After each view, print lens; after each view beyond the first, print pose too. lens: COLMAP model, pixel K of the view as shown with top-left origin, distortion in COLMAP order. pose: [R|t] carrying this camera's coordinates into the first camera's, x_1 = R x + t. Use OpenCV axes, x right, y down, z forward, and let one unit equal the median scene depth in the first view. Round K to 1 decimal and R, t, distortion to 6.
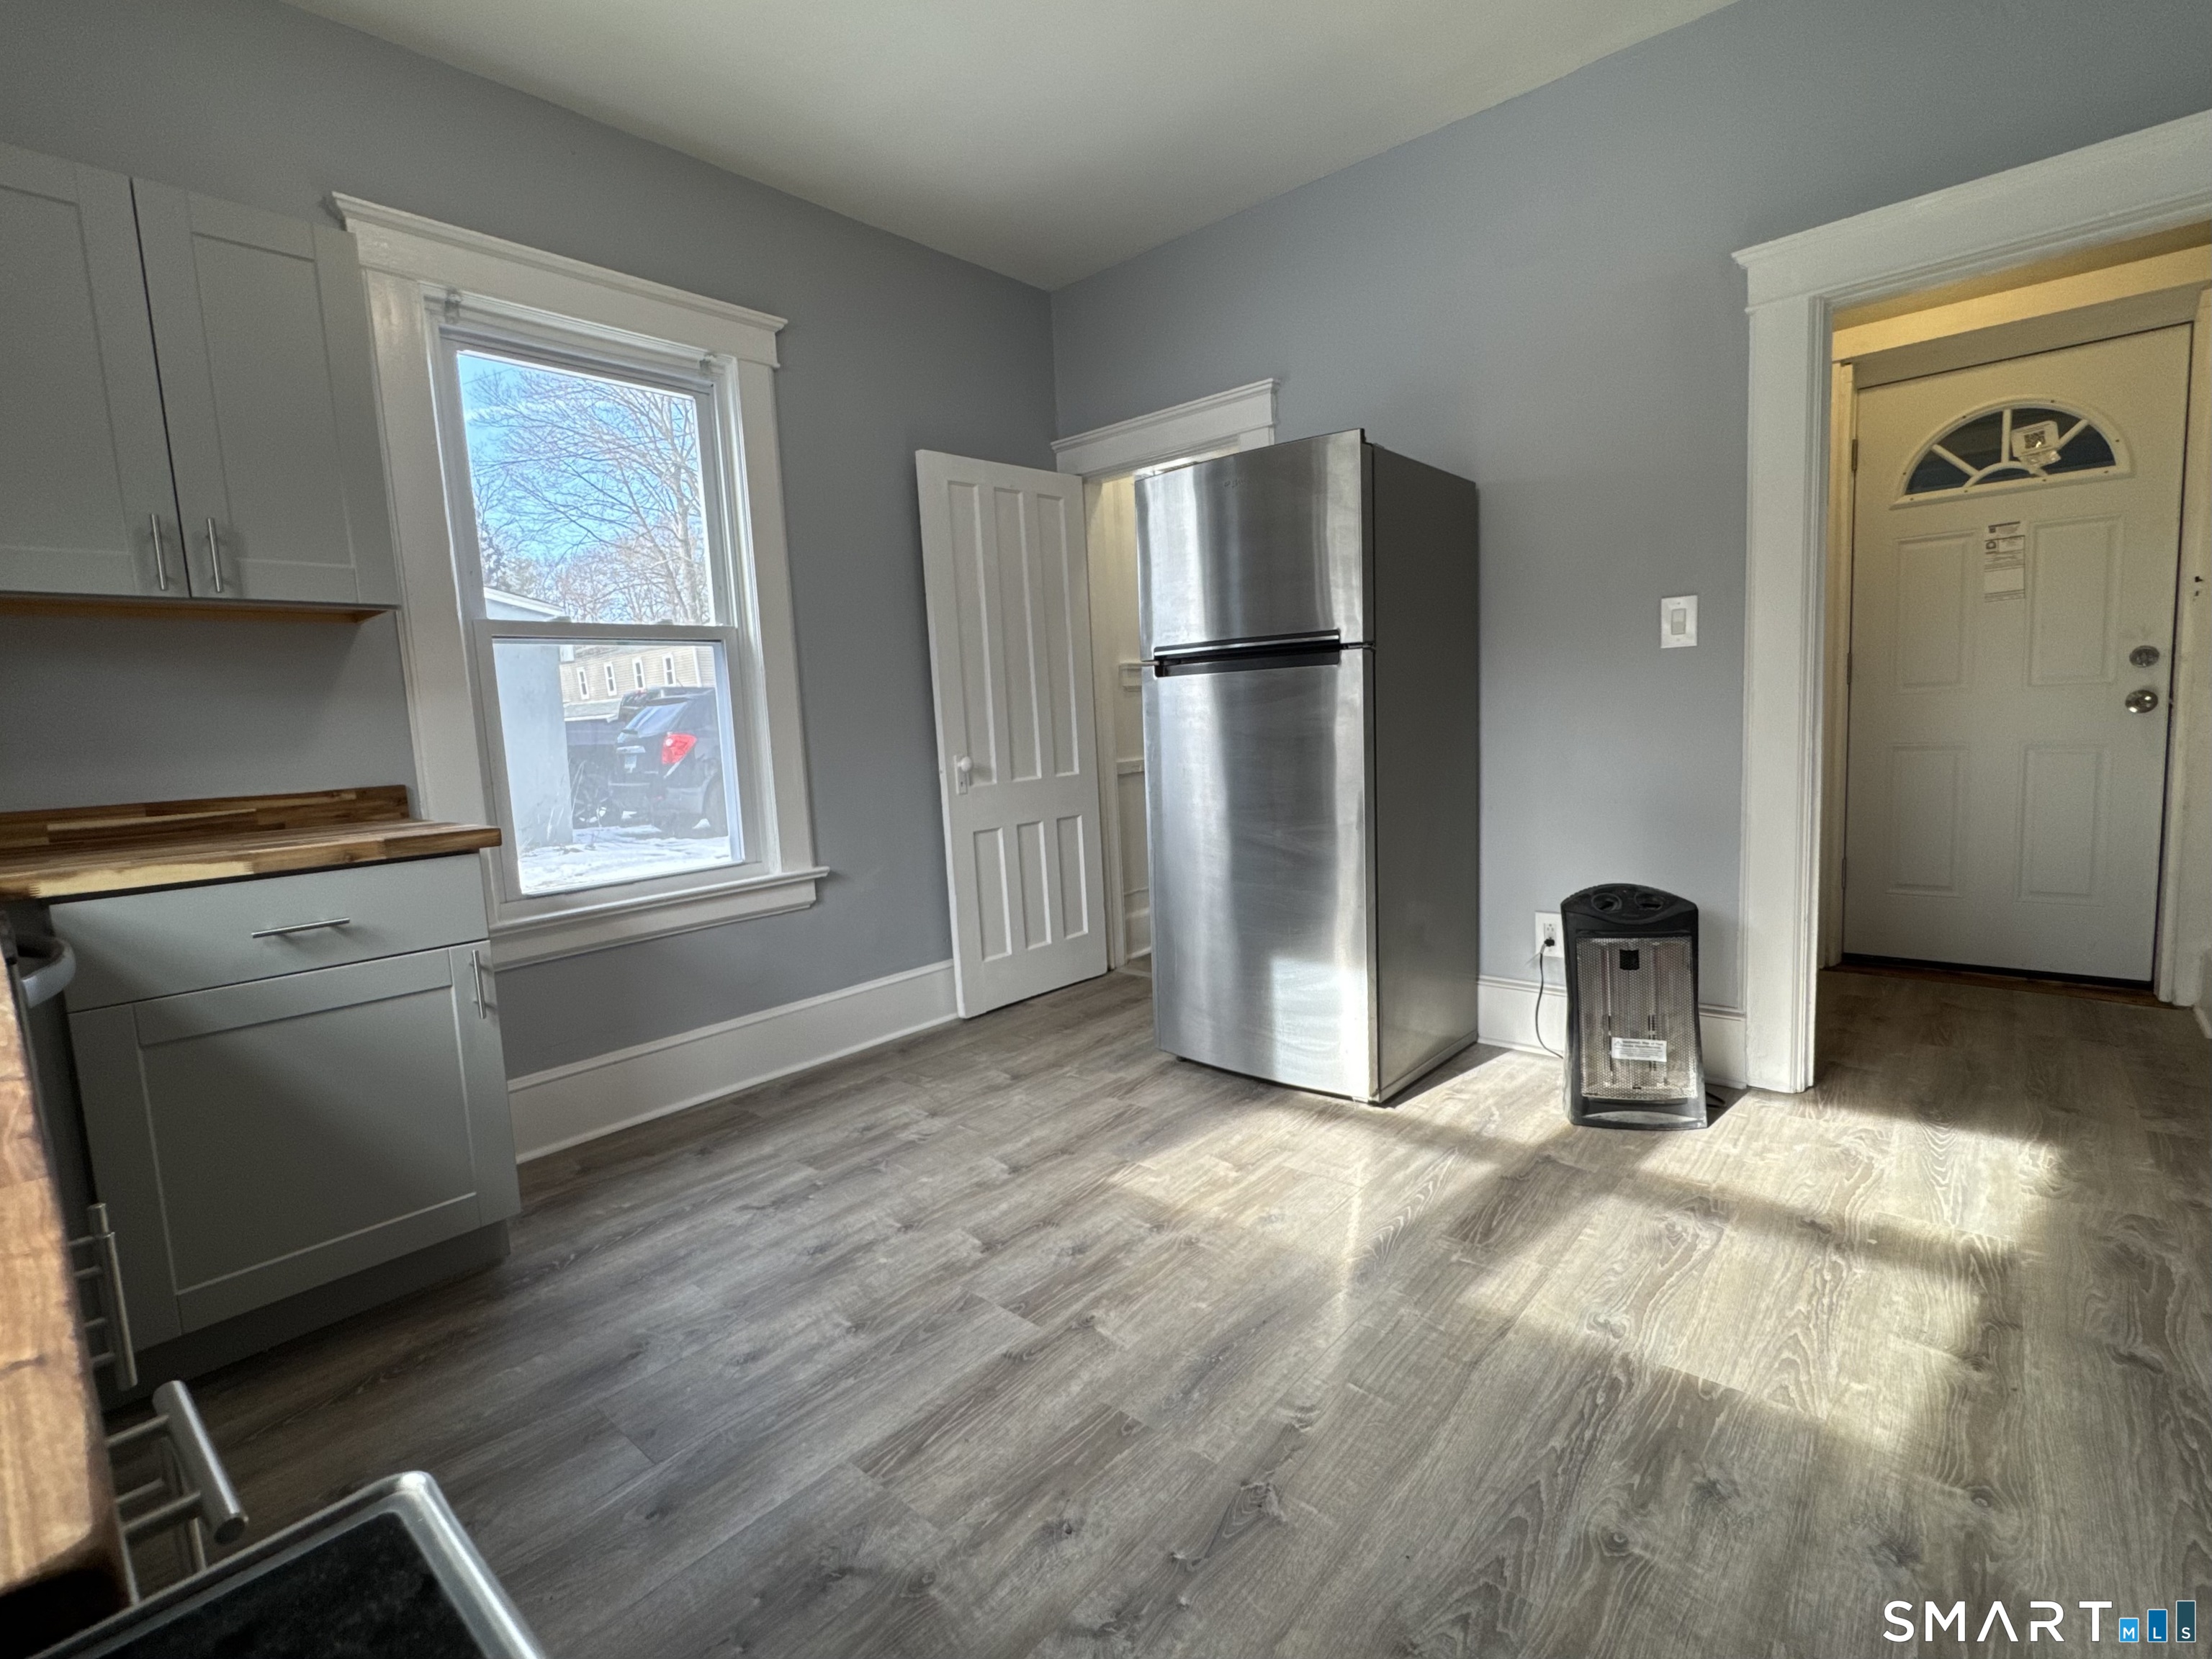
lens RADIAL K [[1015.3, 0, 1106.0], [0, 1015.3, 829.5], [0, 0, 1]] dist [-0.002588, -0.000299]
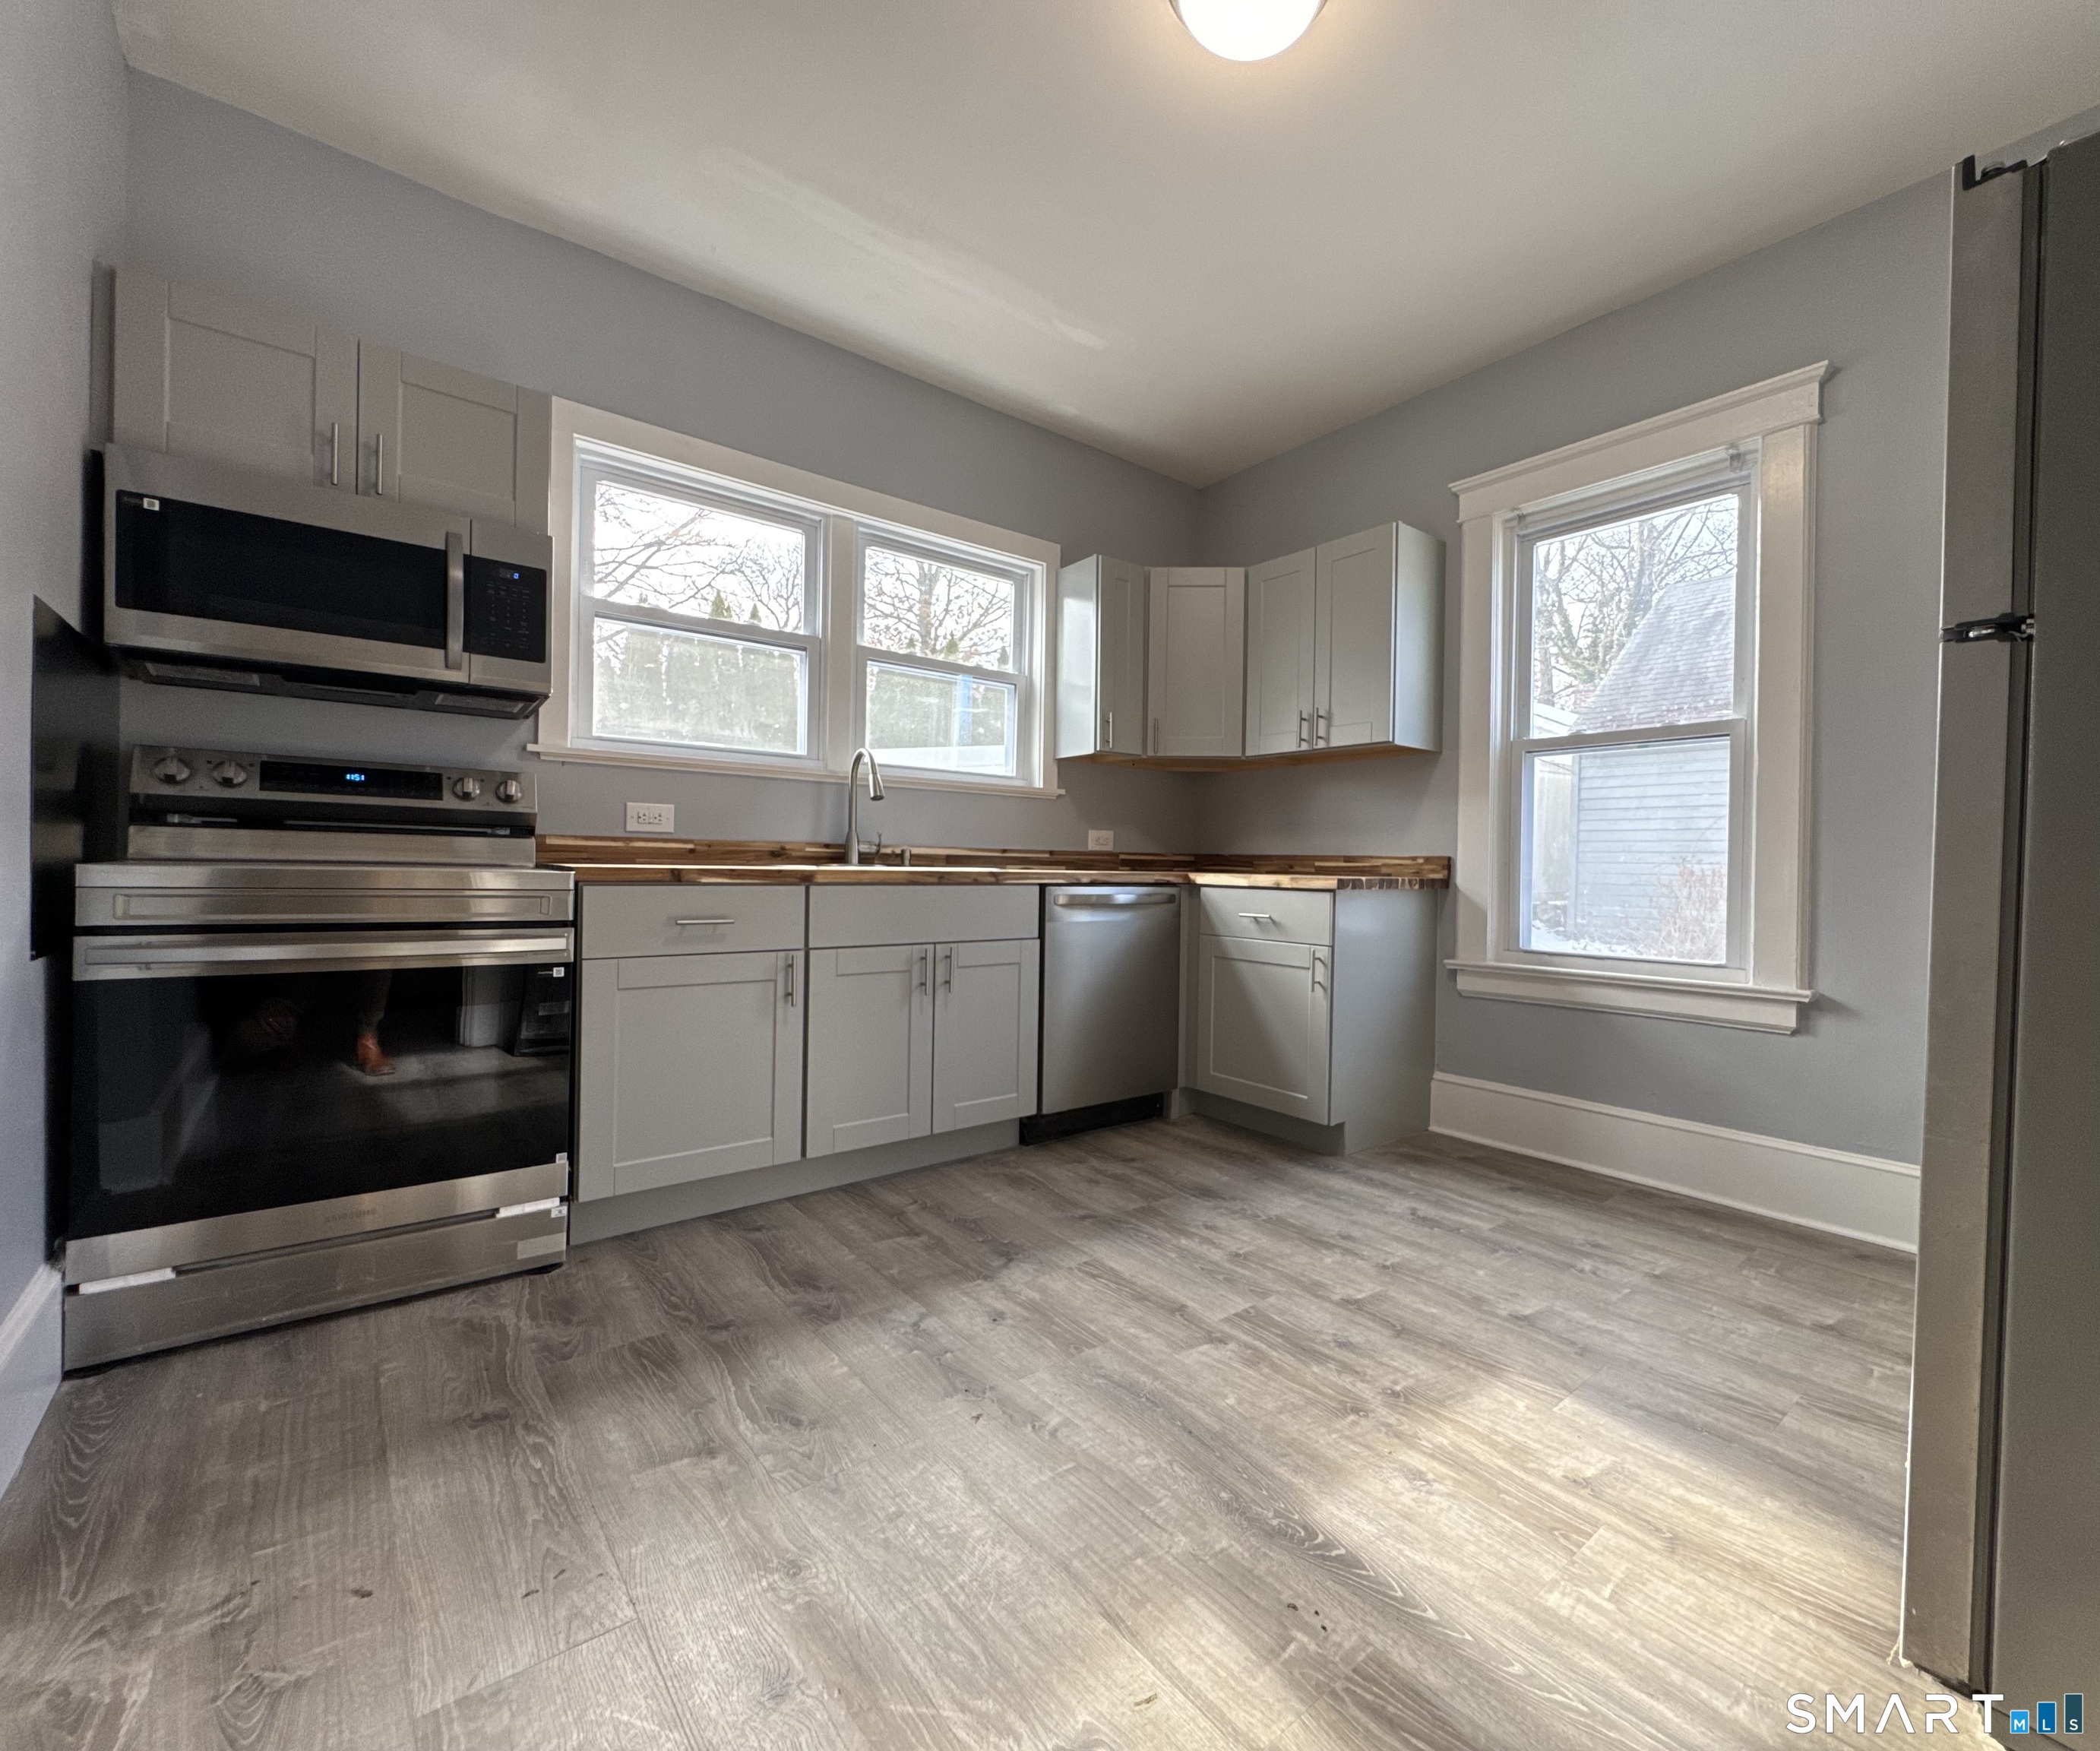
lens RADIAL K [[935.6, 0, 1164.1], [0, 935.6, 871.7], [0, 0, 1]] dist [-0.002284, 0.000276]
pose [[-0.123345, 0.054371, -0.990873, 0.804413], [-0.121133, 0.990206, 0.069413, -0.072806], [0.984943, 0.128589, -0.115551, 0.816493]]
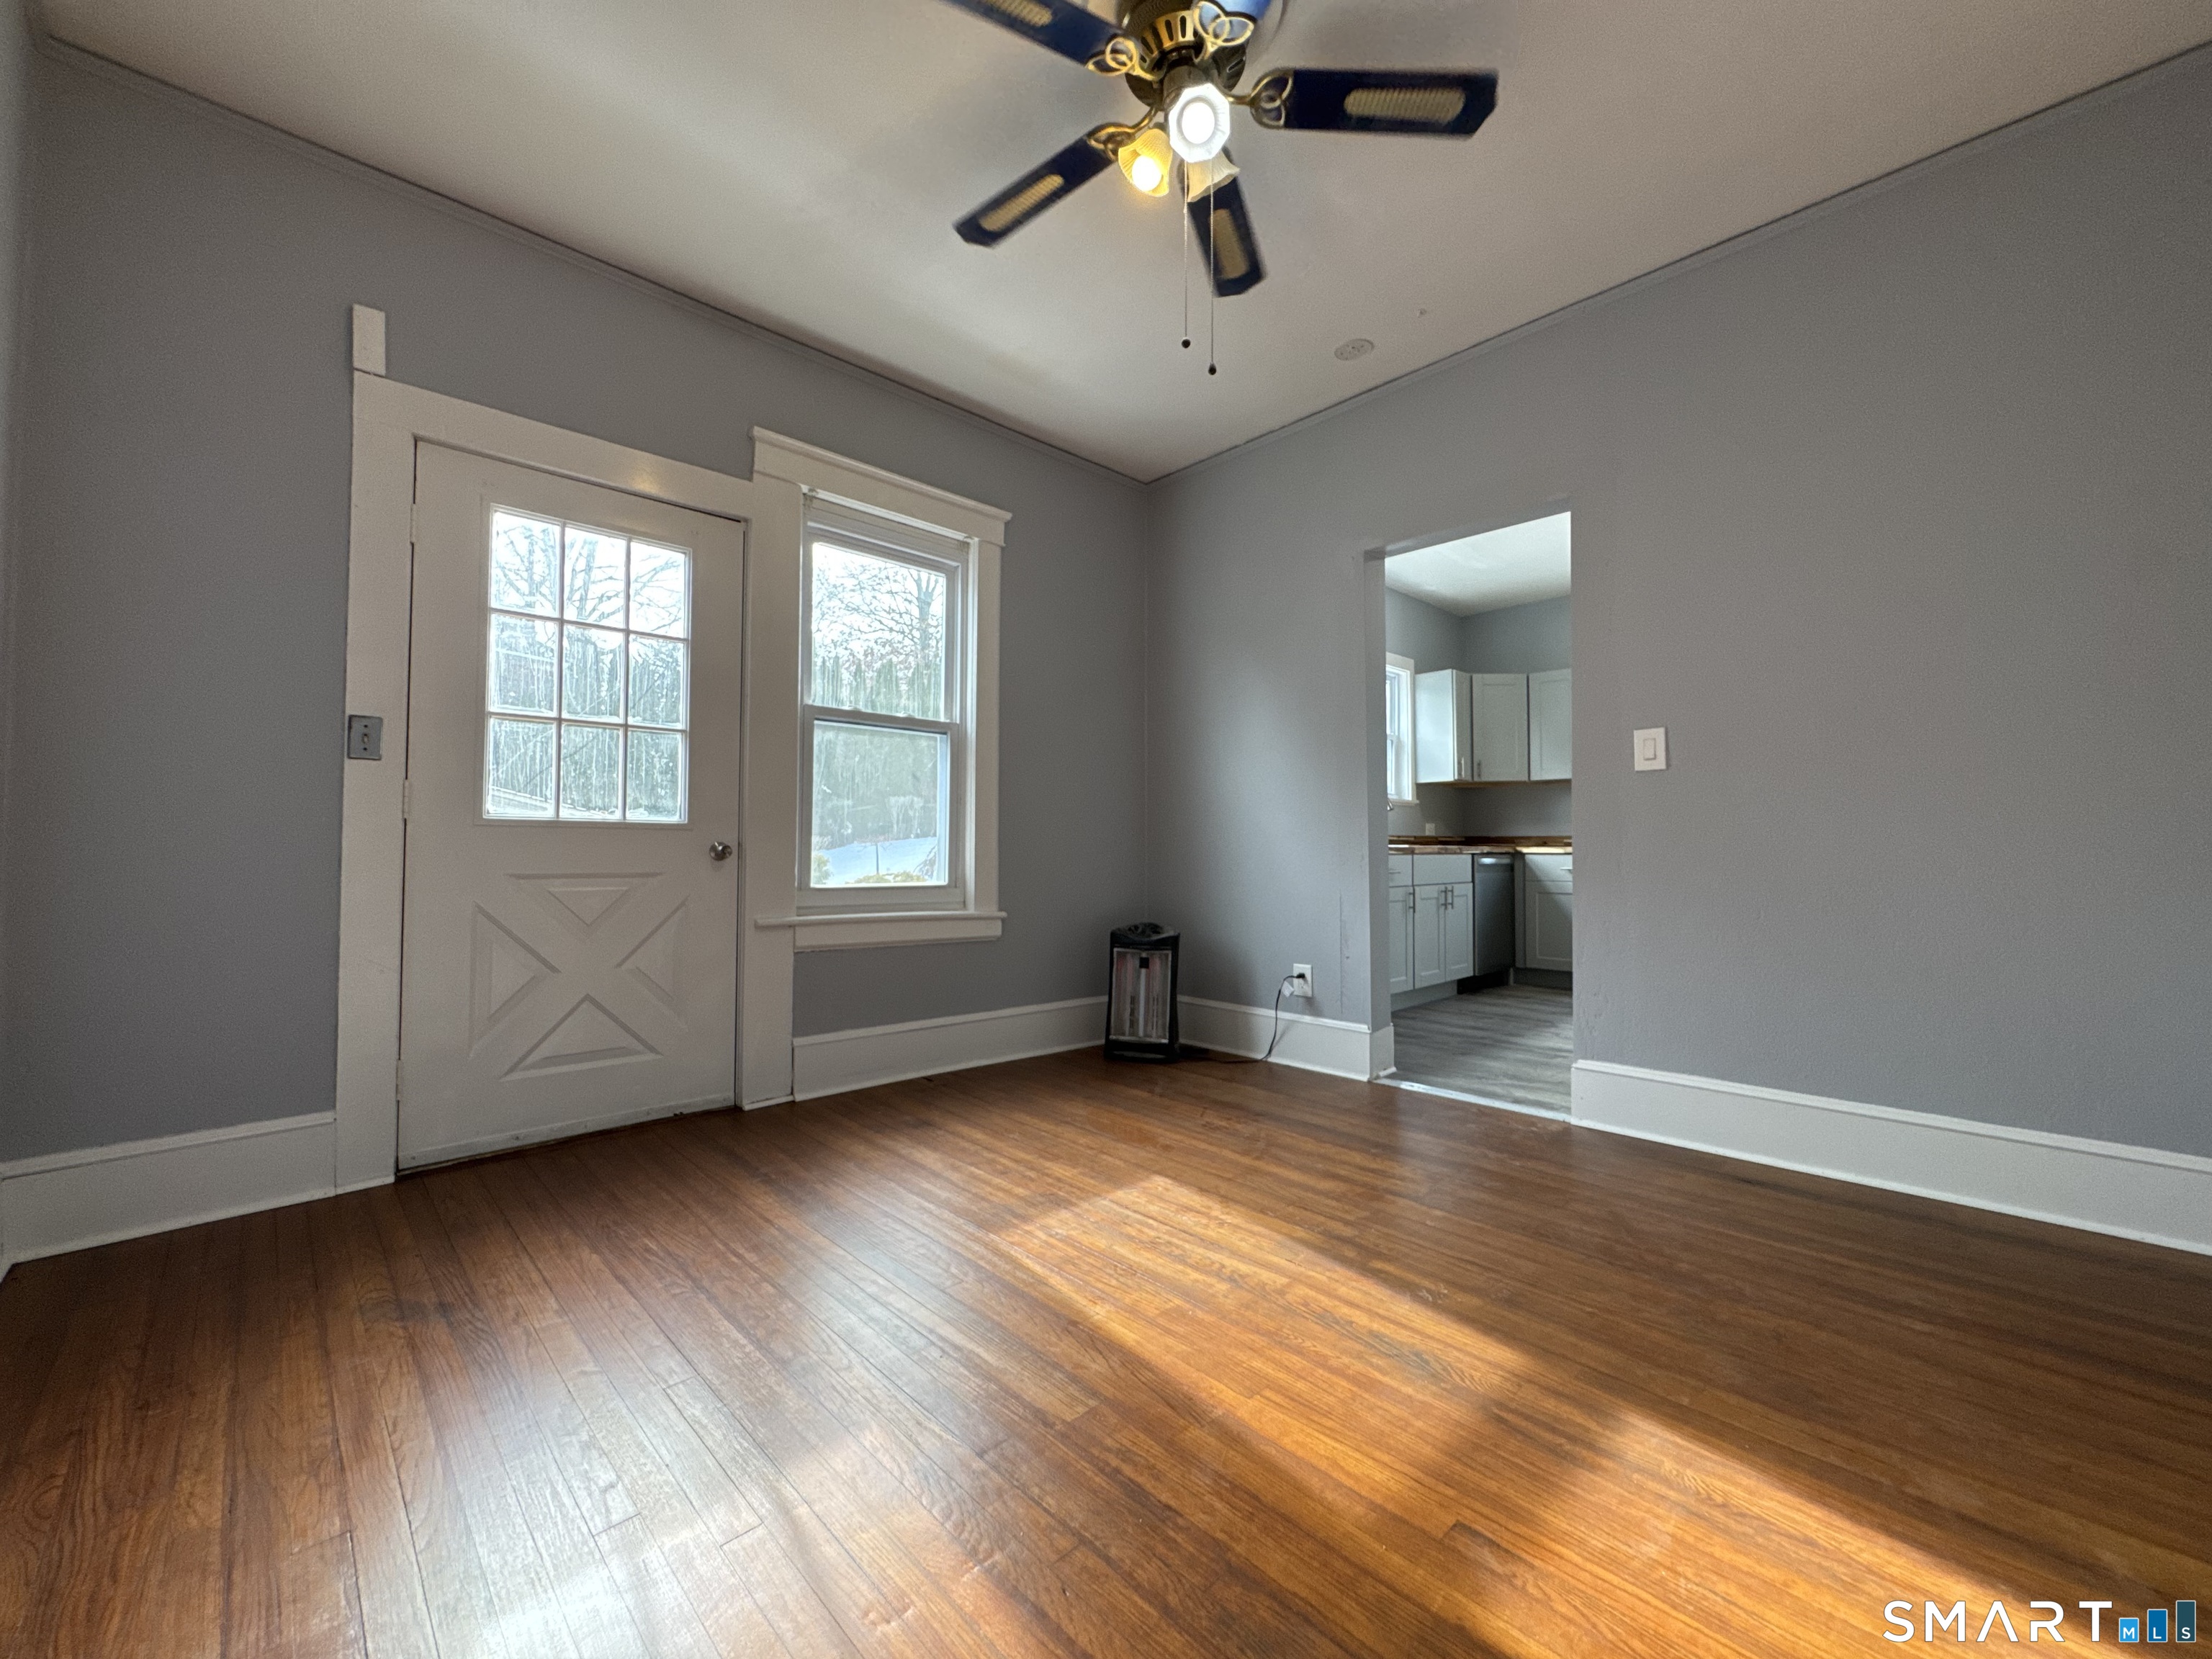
lens RADIAL K [[887.8, 0, 1105.7], [0, 887.8, 825.4], [0, 0, 1]] dist [-0.001062, -0.000032]
pose [[-0.087640, 0.026361, -0.995803, 2.010464], [-0.107205, 0.993594, 0.035737, 0.004381], [0.990367, 0.109887, -0.084252, -0.324886]]
